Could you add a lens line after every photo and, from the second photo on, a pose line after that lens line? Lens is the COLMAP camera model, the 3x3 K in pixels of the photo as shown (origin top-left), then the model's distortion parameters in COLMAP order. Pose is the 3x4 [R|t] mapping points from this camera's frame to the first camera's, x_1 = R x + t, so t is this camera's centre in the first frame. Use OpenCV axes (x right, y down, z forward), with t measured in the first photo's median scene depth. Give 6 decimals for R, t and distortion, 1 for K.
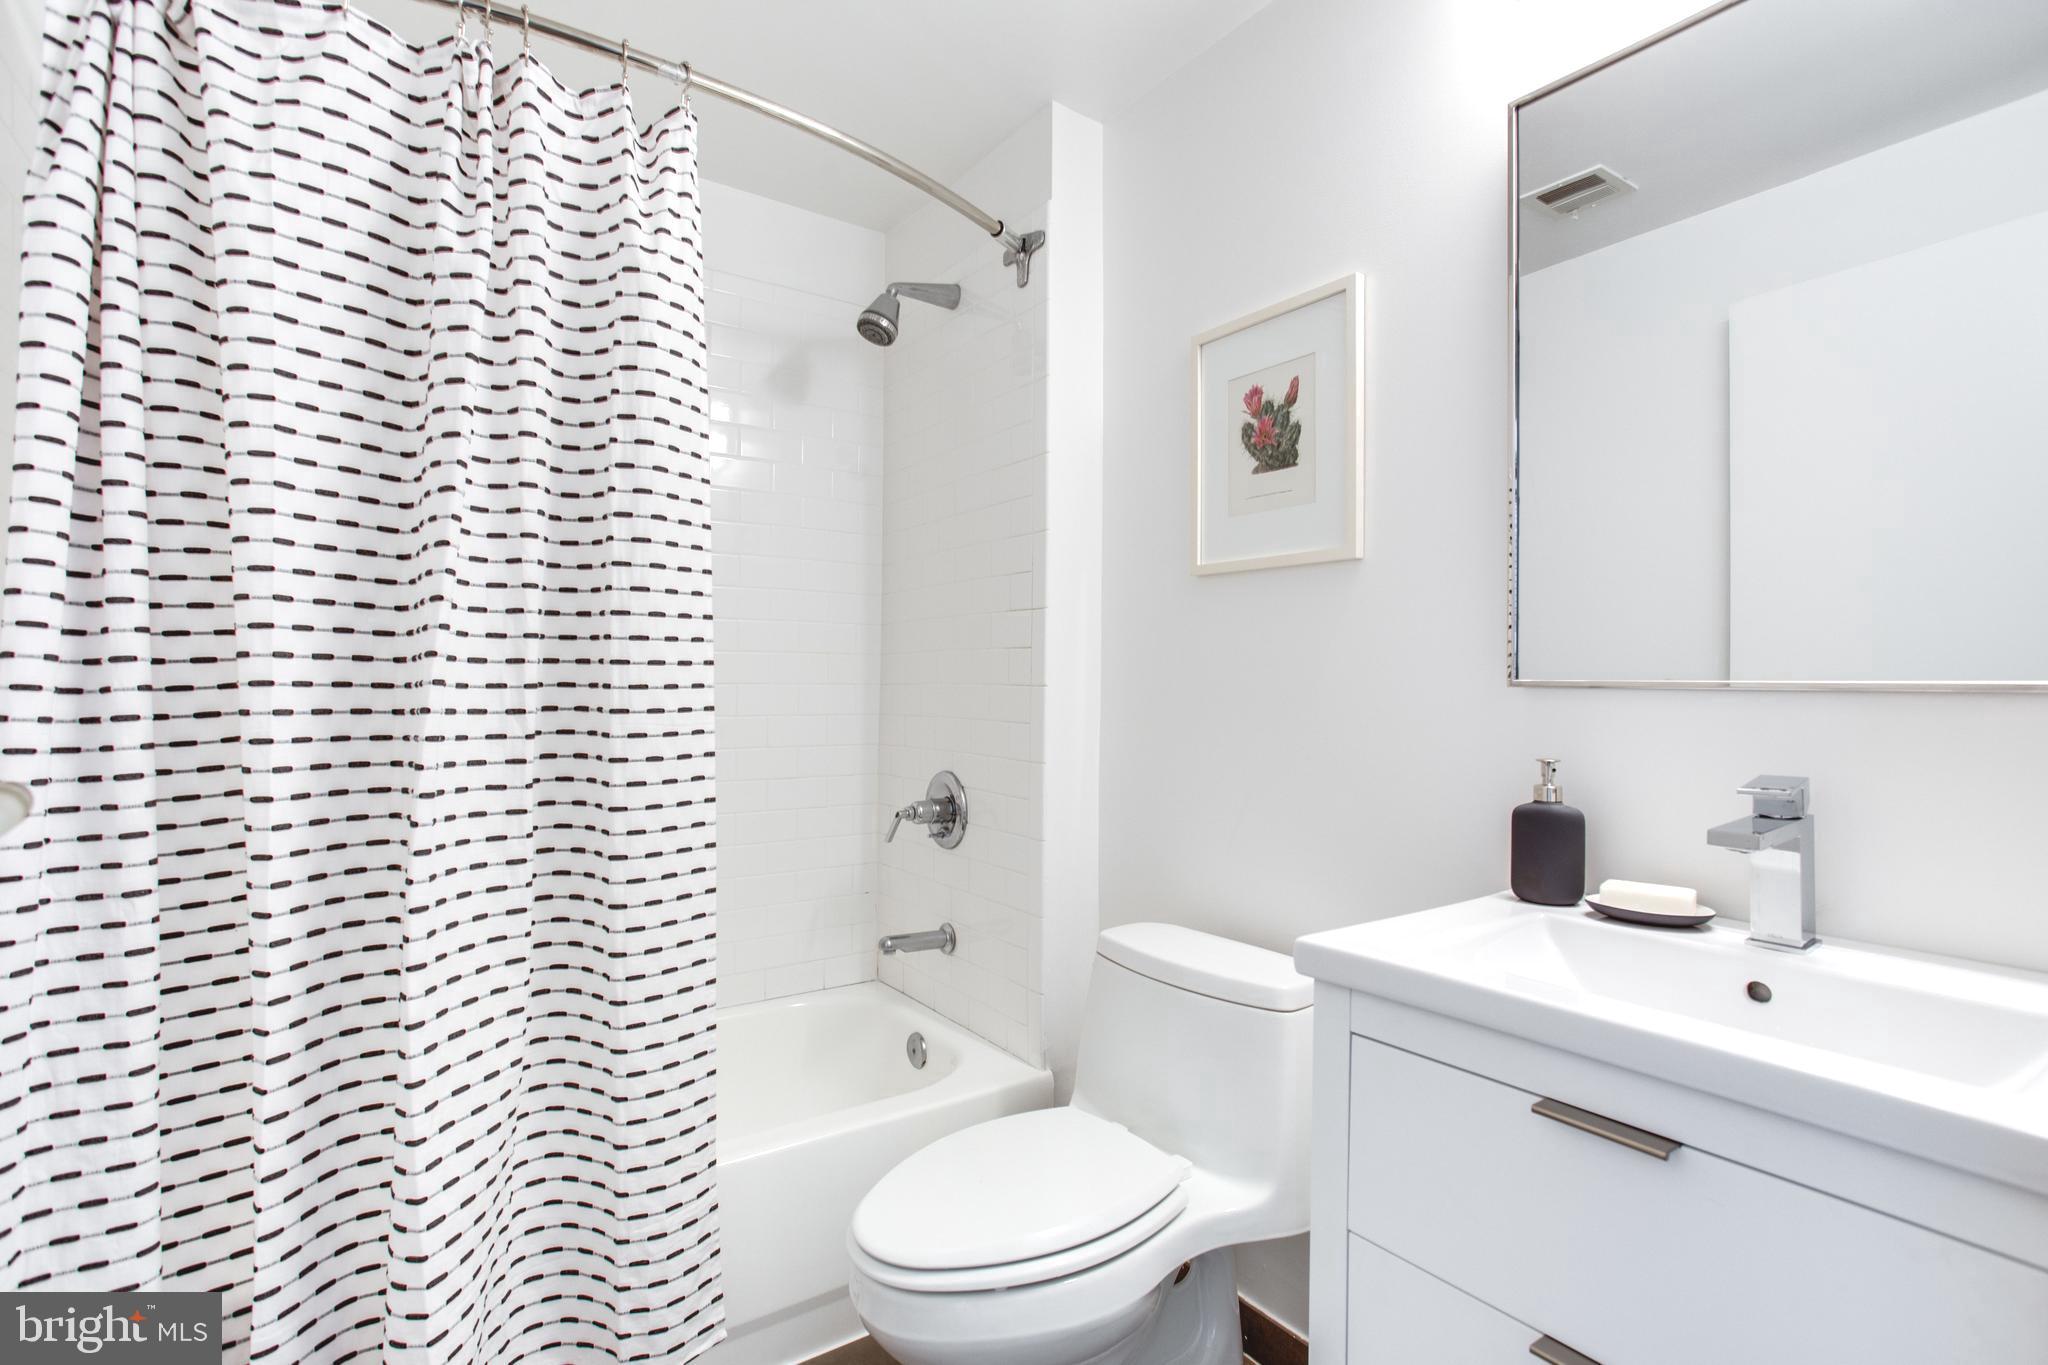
lens RADIAL K [[947.7, 0, 1049.7], [0, 947.7, 684.6], [0, 0, 1]] dist [-0.006697, 0.000551]
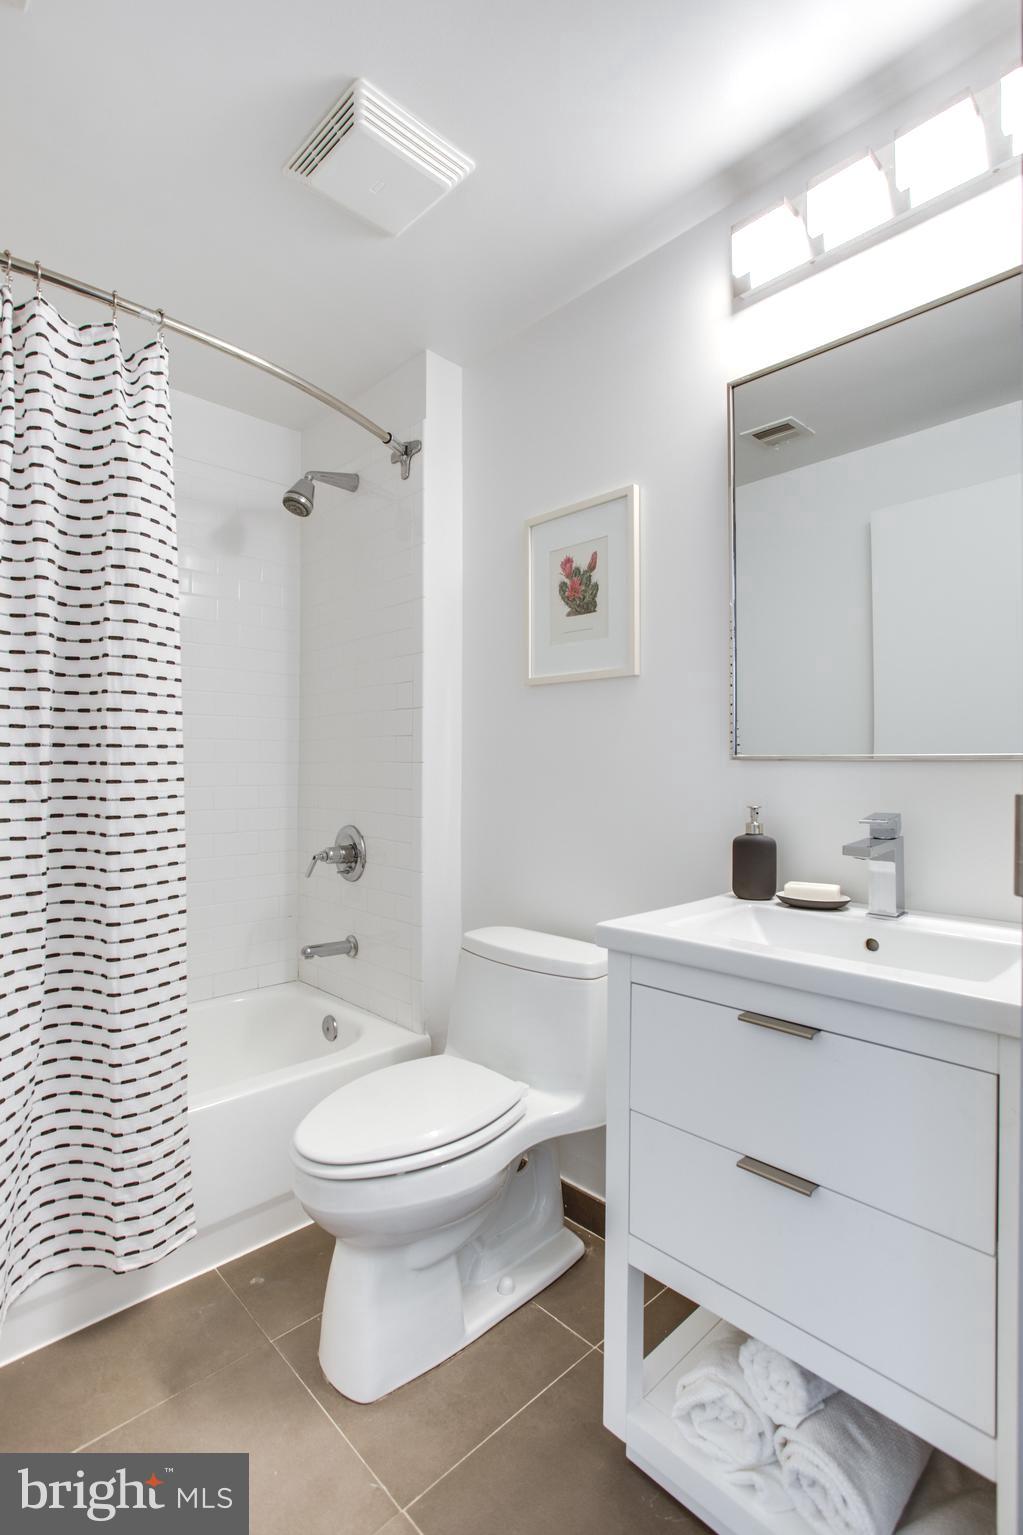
lens RADIAL K [[726.4, 0, 511.5], [0, 726.4, 767.5], [0, 0, 1]] dist [-0.015590, 0.000126]
pose [[0.990867, -0.005805, 0.134714, -0.024527], [0.005696, 0.999983, 0.001190, 0.009525], [-0.134719, -0.000412, 0.990884, -0.109303]]
